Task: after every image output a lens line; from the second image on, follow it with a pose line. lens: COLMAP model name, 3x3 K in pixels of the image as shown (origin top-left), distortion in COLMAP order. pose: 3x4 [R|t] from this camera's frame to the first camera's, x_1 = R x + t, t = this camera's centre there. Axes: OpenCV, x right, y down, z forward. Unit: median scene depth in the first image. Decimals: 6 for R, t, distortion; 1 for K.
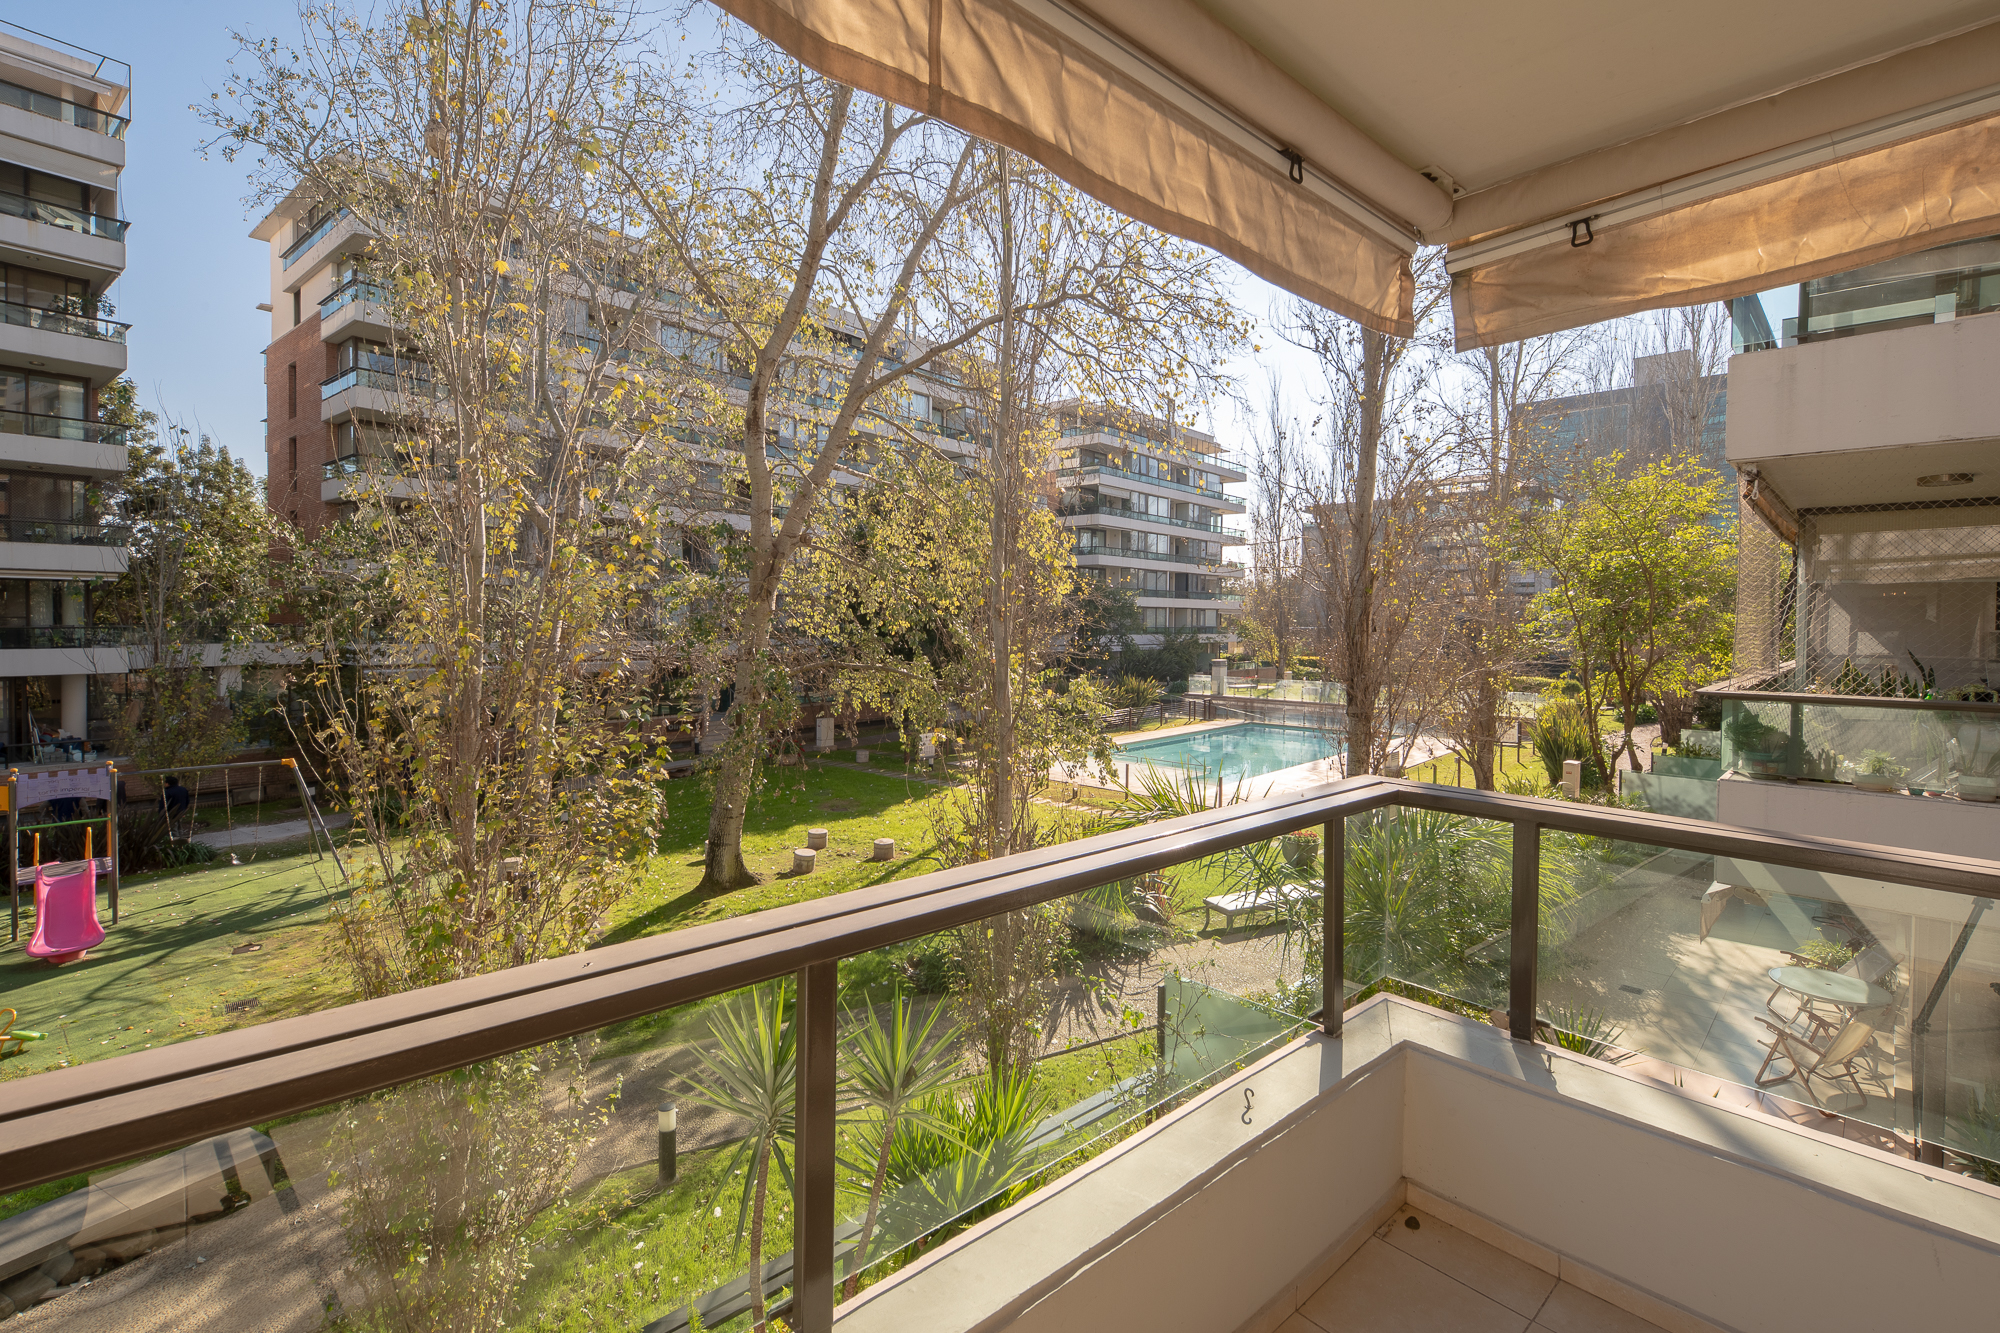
lens RADIAL K [[903.2, 0, 1008.8], [0, 903.2, 637.6], [0, 0, 1]] dist [0.000516, -0.000998]
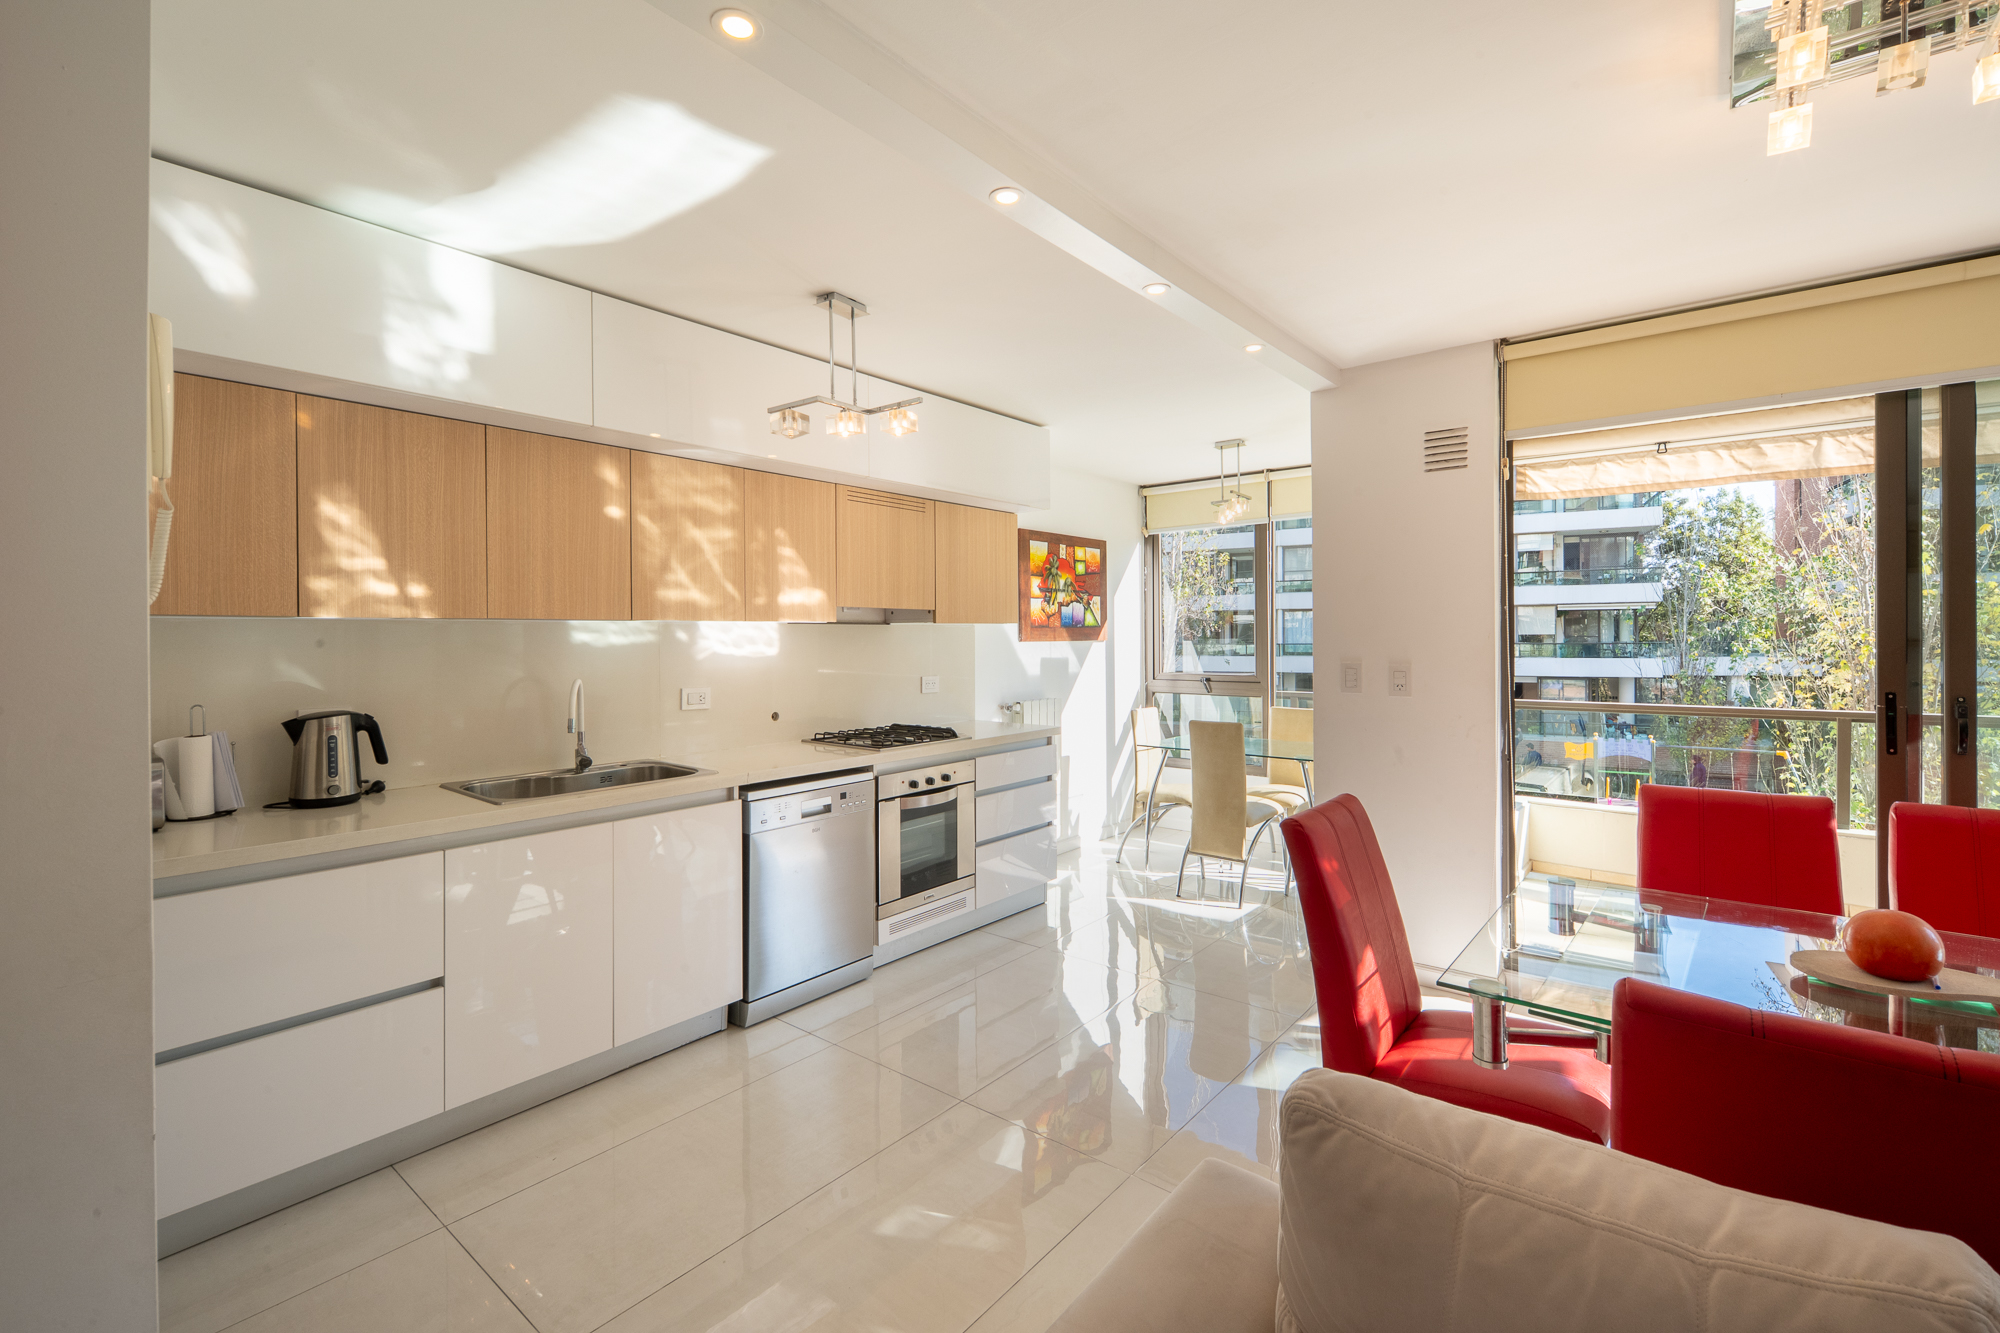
lens RADIAL K [[877.4, 0, 1010.7], [0, 877.4, 635.1], [0, 0, 1]] dist [0.000421, 0.000239]
pose [[0.157518, -0.012753, -0.987434, 0.138476], [-0.011072, 0.999831, -0.014680, 0.005899], [0.987454, 0.013245, 0.157350, -0.138885]]
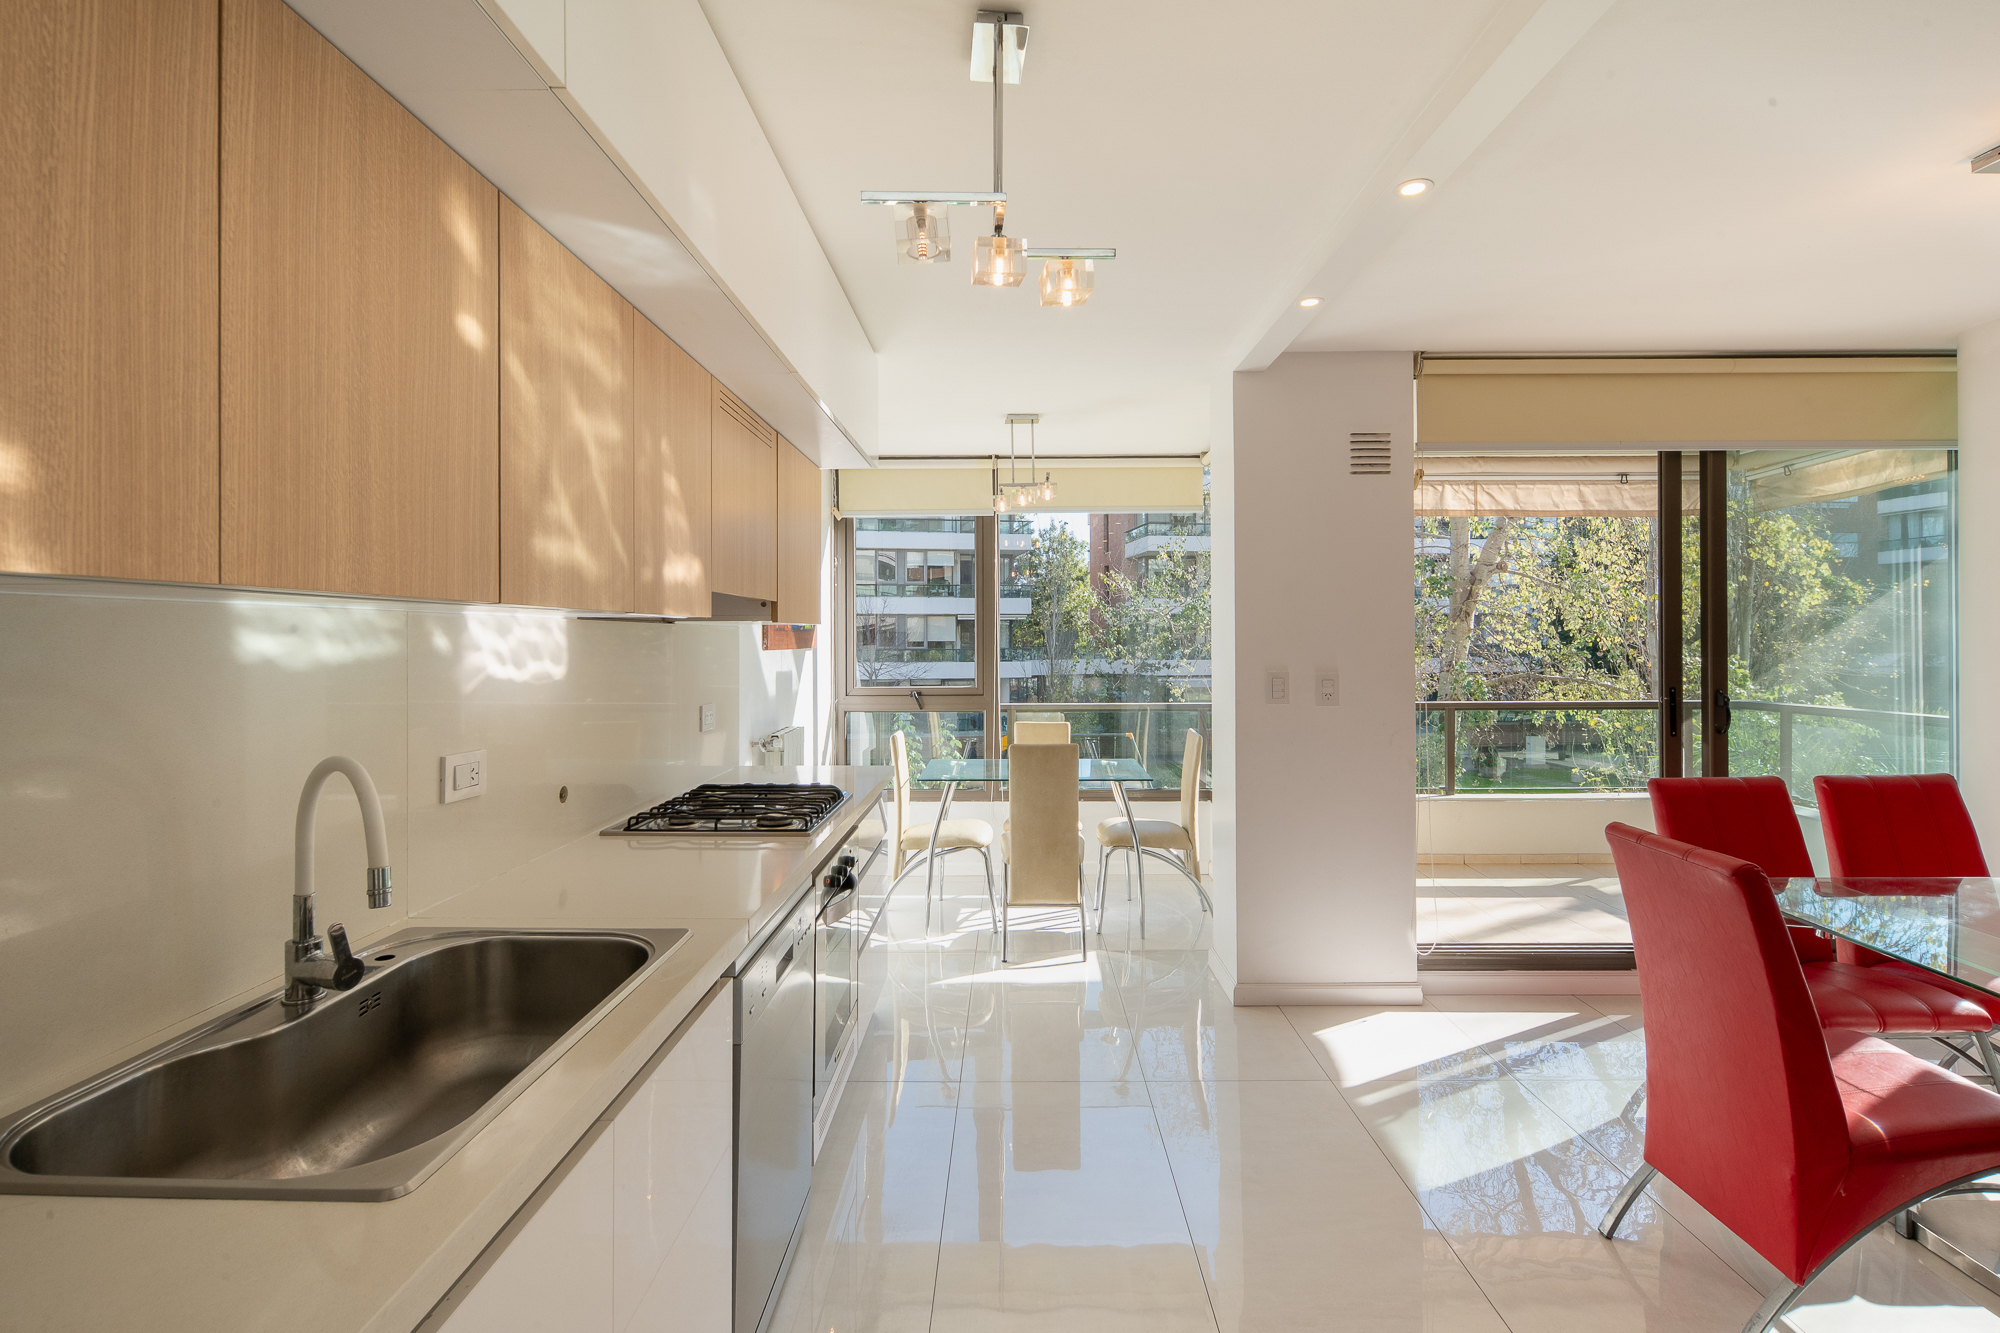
lens RADIAL K [[903.2, 0, 1008.8], [0, 903.2, 637.6], [0, 0, 1]] dist [0.000516, -0.000998]
pose [[0.738321, -0.015191, -0.674278, 0.061765], [-0.000404, 0.999736, -0.022965, 0.005765], [0.674449, 0.017228, 0.738120, -0.193776]]
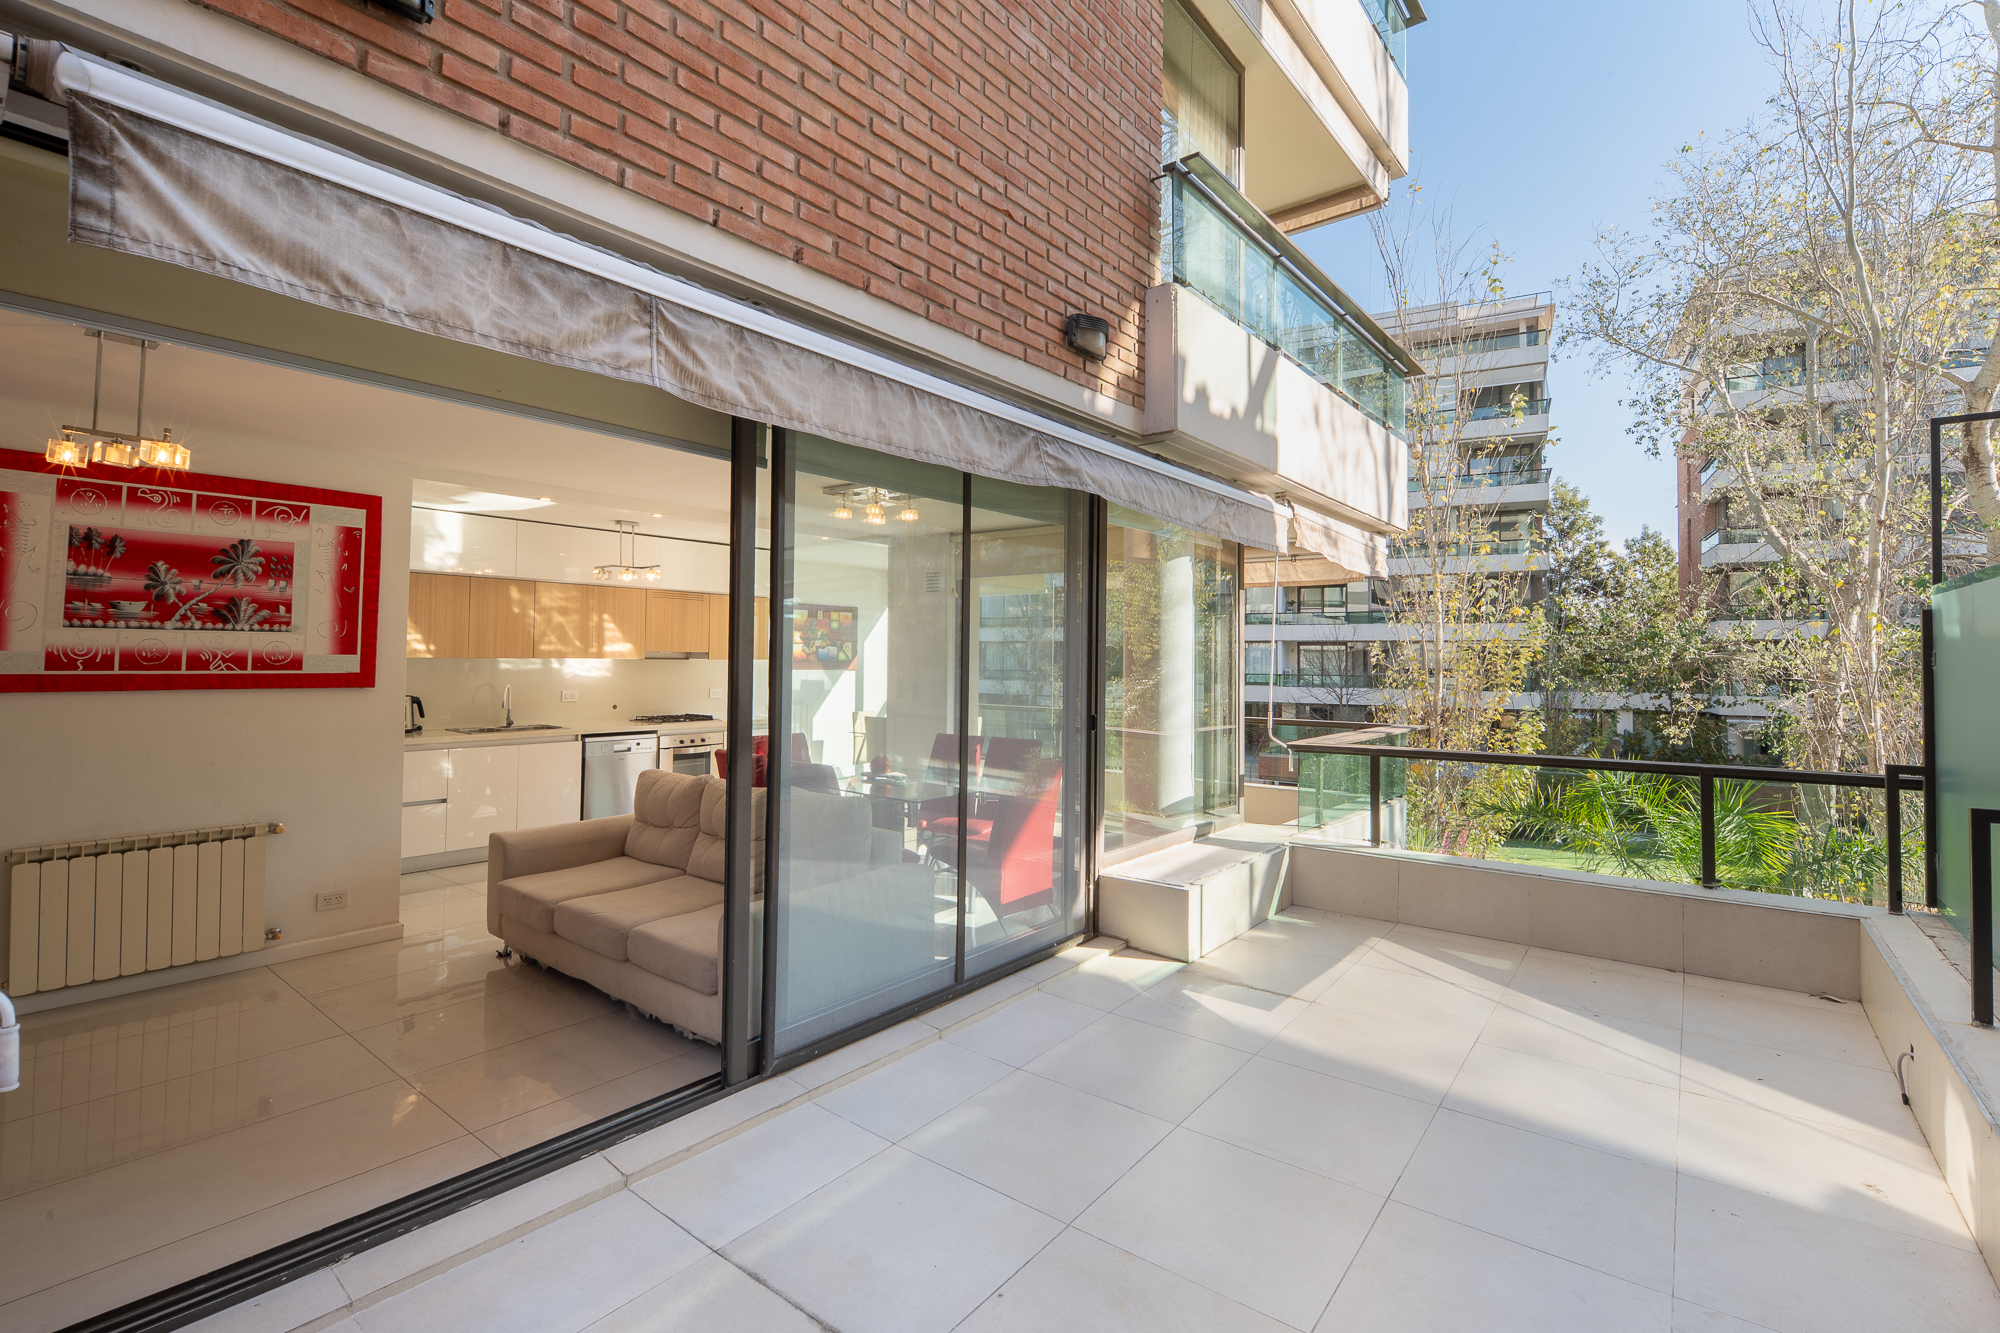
lens RADIAL K [[903.2, 0, 1008.8], [0, 903.2, 637.6], [0, 0, 1]] dist [0.000516, -0.000998]
pose [[0.146633, -0.034991, -0.988572, 0.321930], [-0.026110, 0.998889, -0.039229, 0.002969], [0.988846, 0.031564, 0.145556, -0.059228]]
